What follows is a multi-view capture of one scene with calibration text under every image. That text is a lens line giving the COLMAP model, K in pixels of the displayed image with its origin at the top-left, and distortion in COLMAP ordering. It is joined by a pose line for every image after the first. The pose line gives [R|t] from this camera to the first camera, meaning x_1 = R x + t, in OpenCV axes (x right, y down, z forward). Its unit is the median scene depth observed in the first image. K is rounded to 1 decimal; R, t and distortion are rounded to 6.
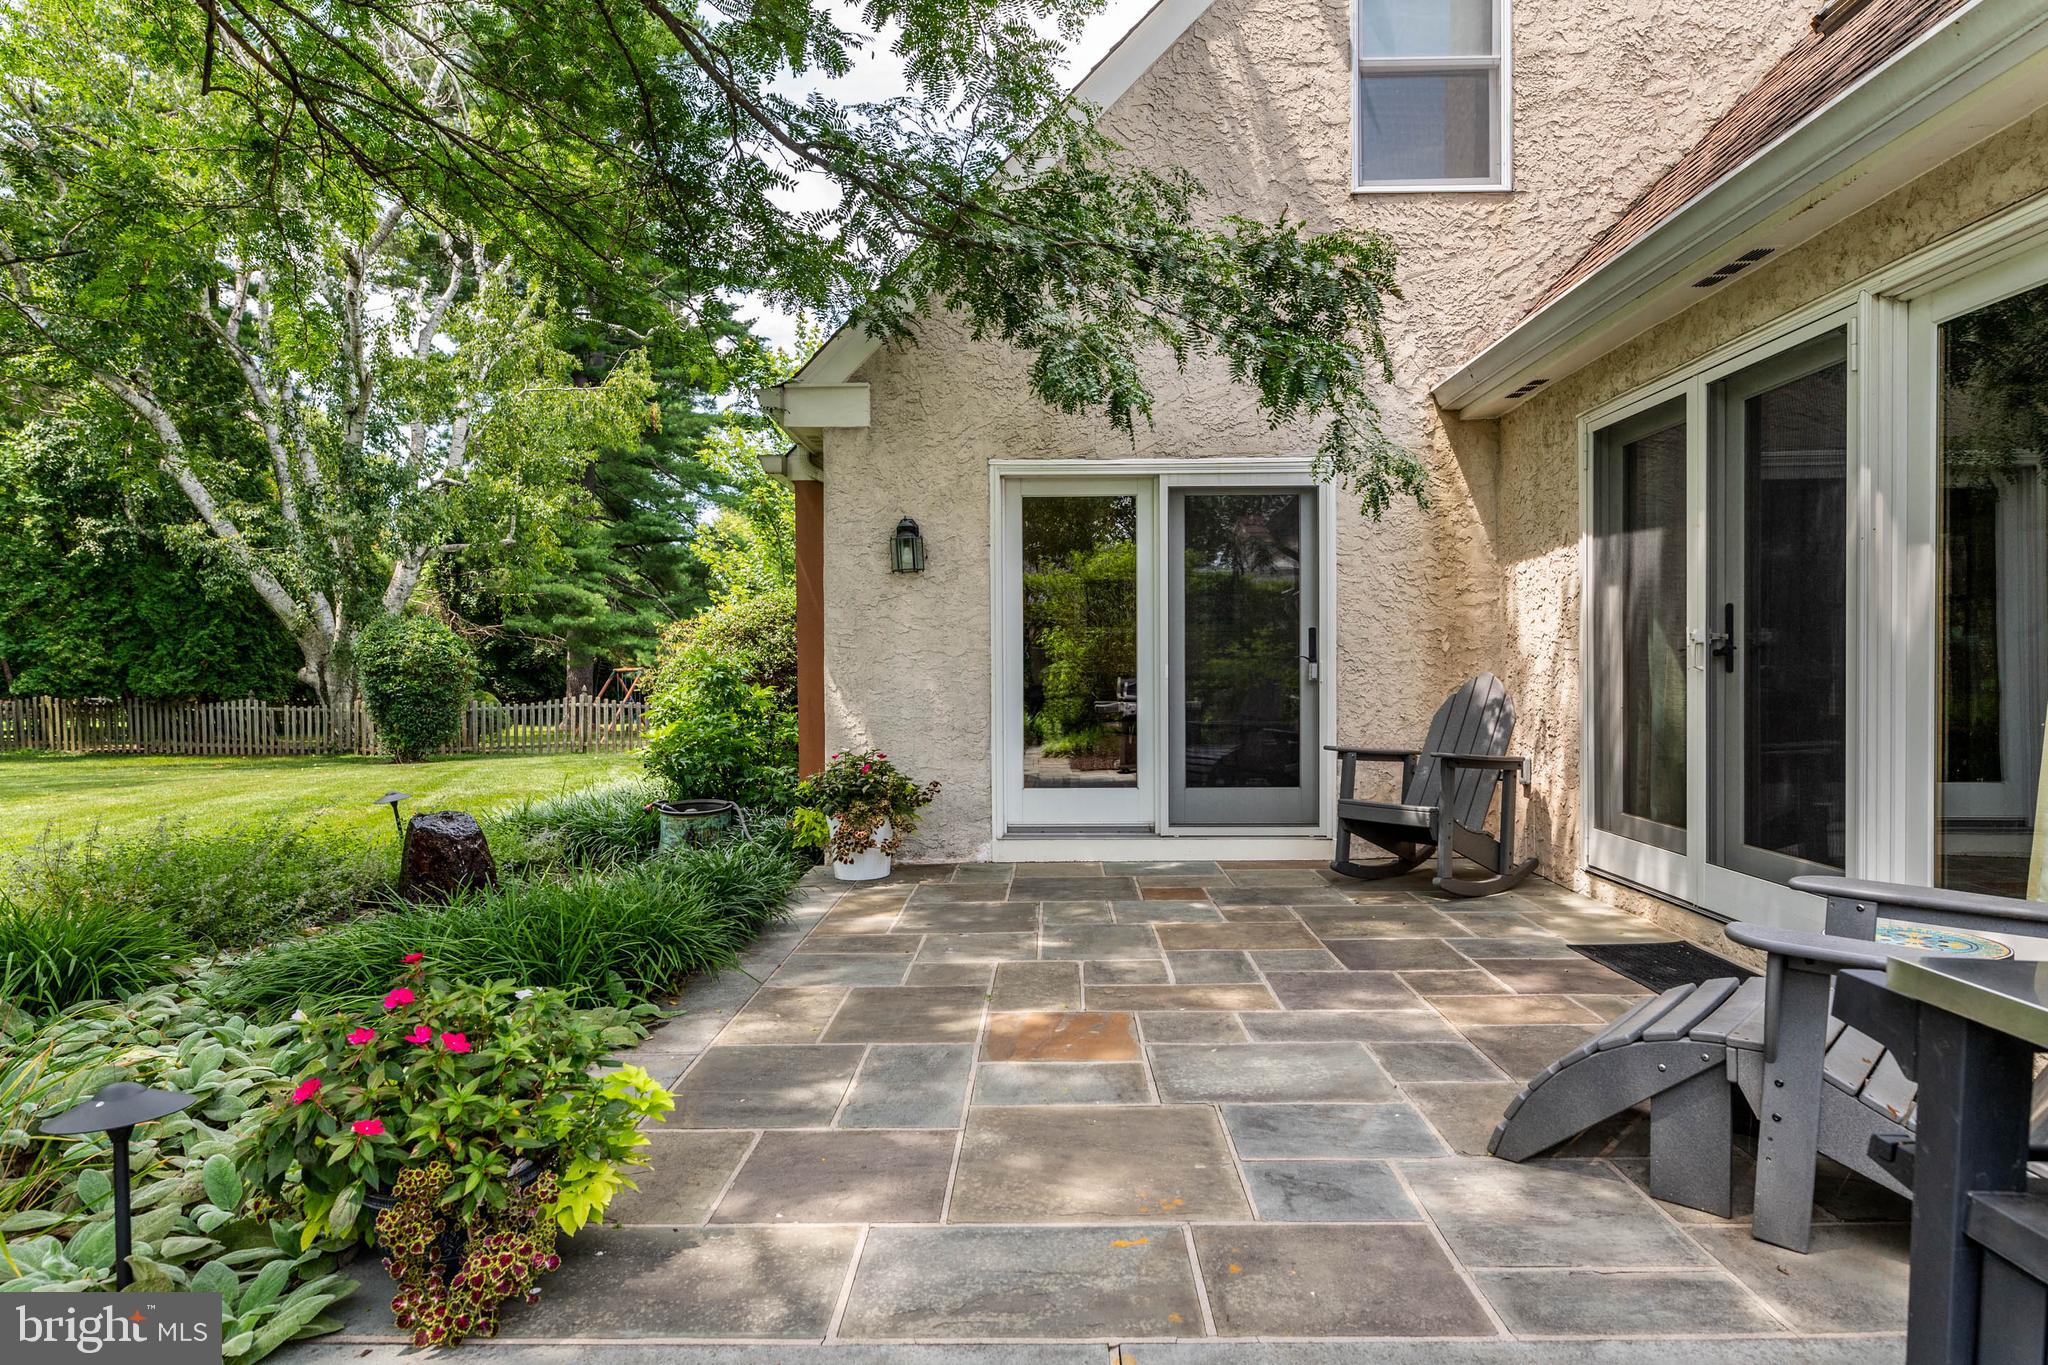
lens RADIAL K [[1184.6, 0, 1024.0], [0, 1184.6, 682.5], [0, 0, 1]] dist [-0.006281, -0.001058]
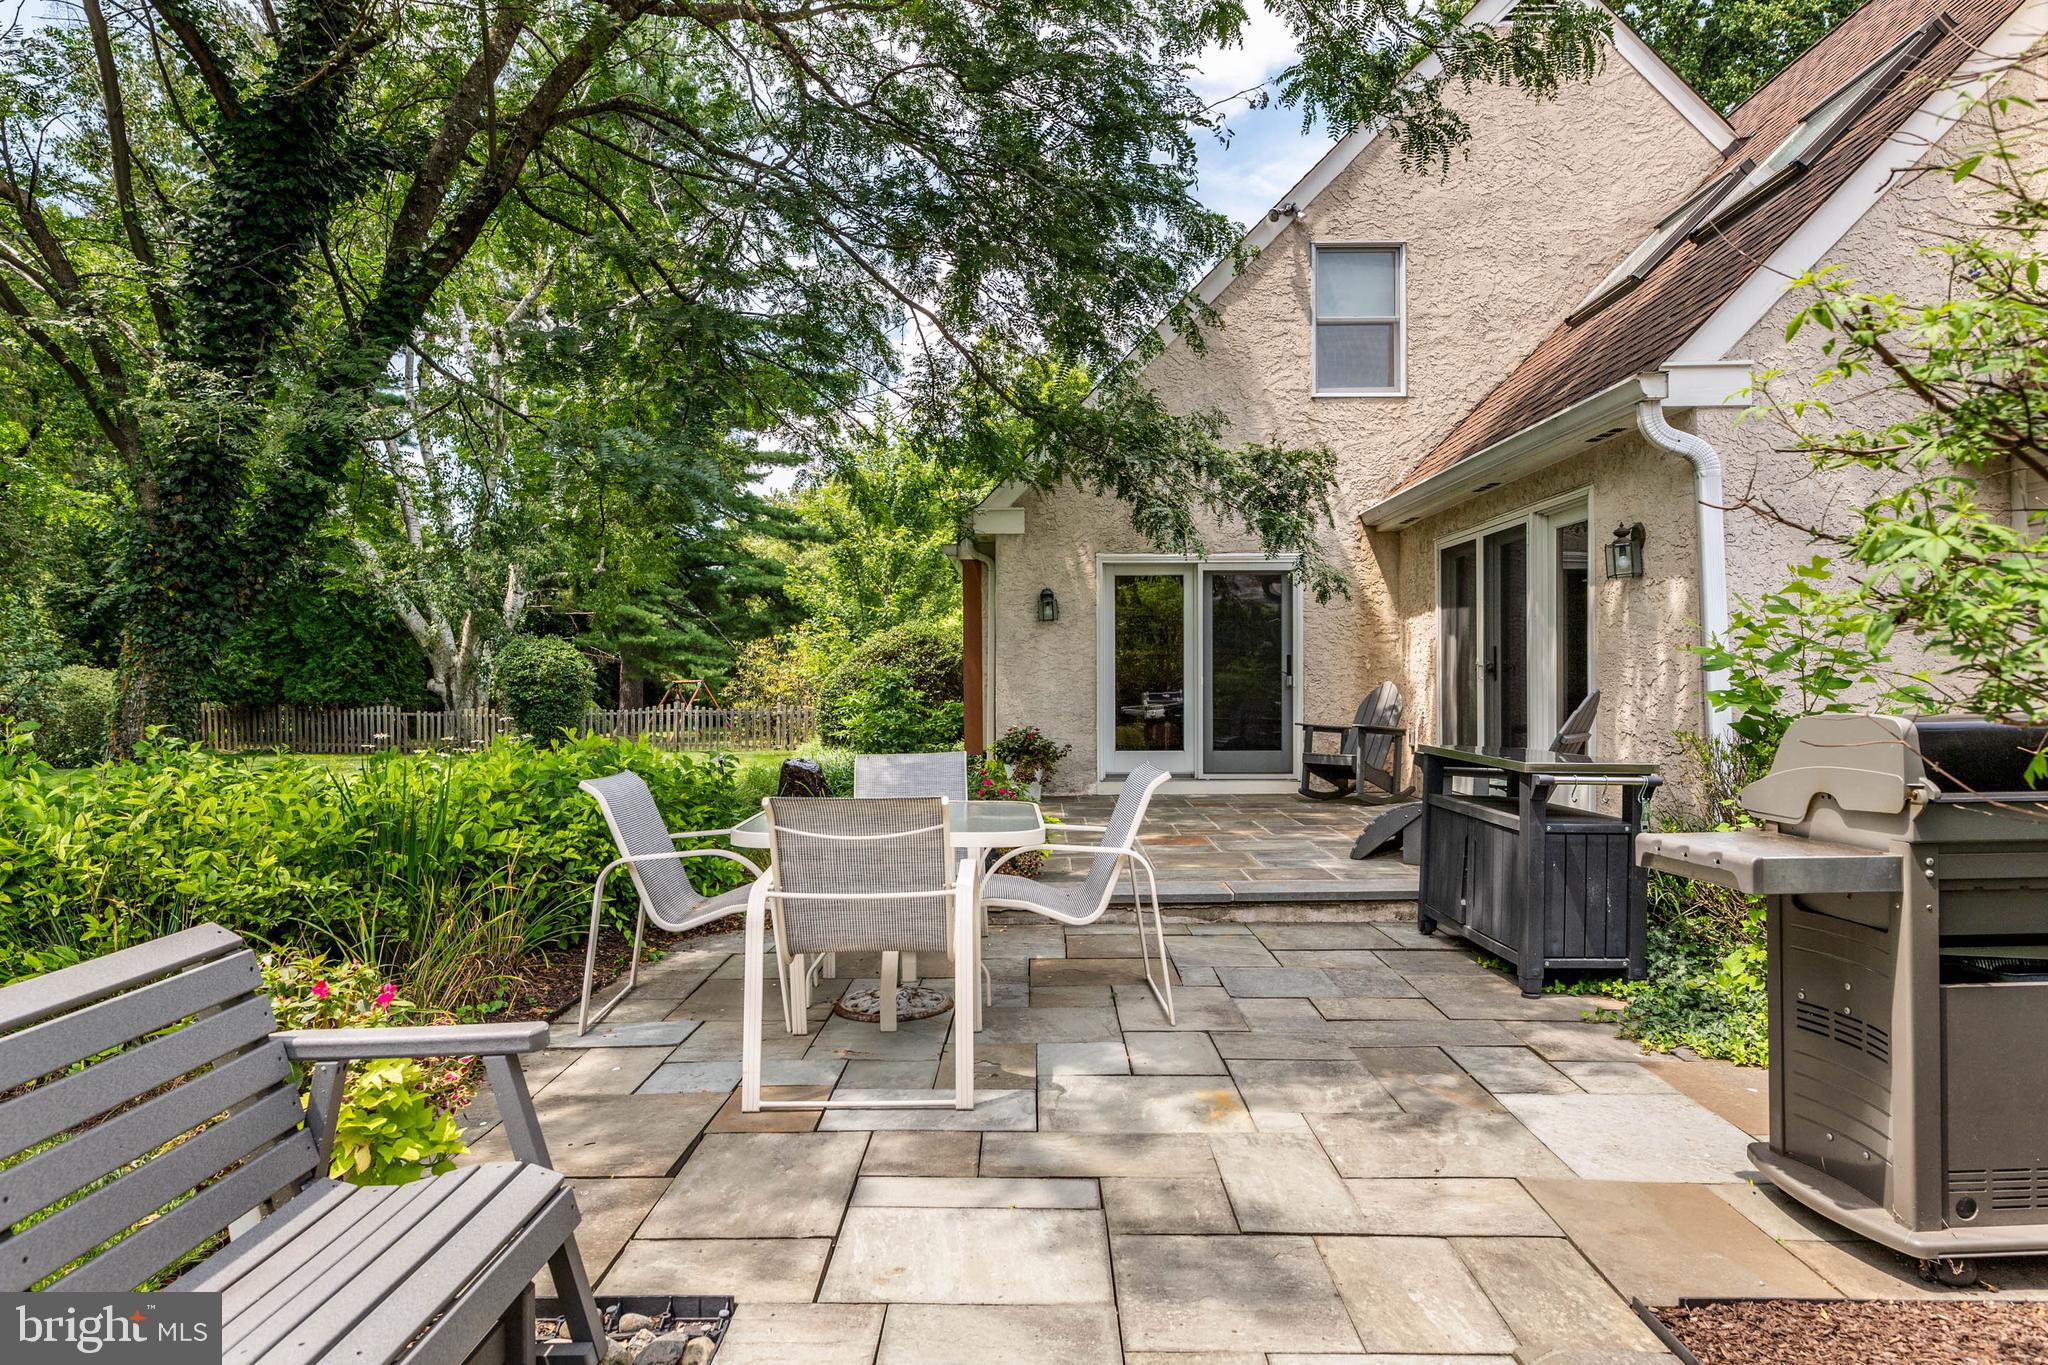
lens RADIAL K [[1184.6, 0, 1024.0], [0, 1184.6, 682.5], [0, 0, 1]] dist [-0.006281, -0.001058]
pose [[0.999873, 0.002273, 0.015793, -0.159299], [-0.002084, 0.999926, -0.011948, 0.013747], [-0.015819, 0.011913, 0.999804, -0.676123]]
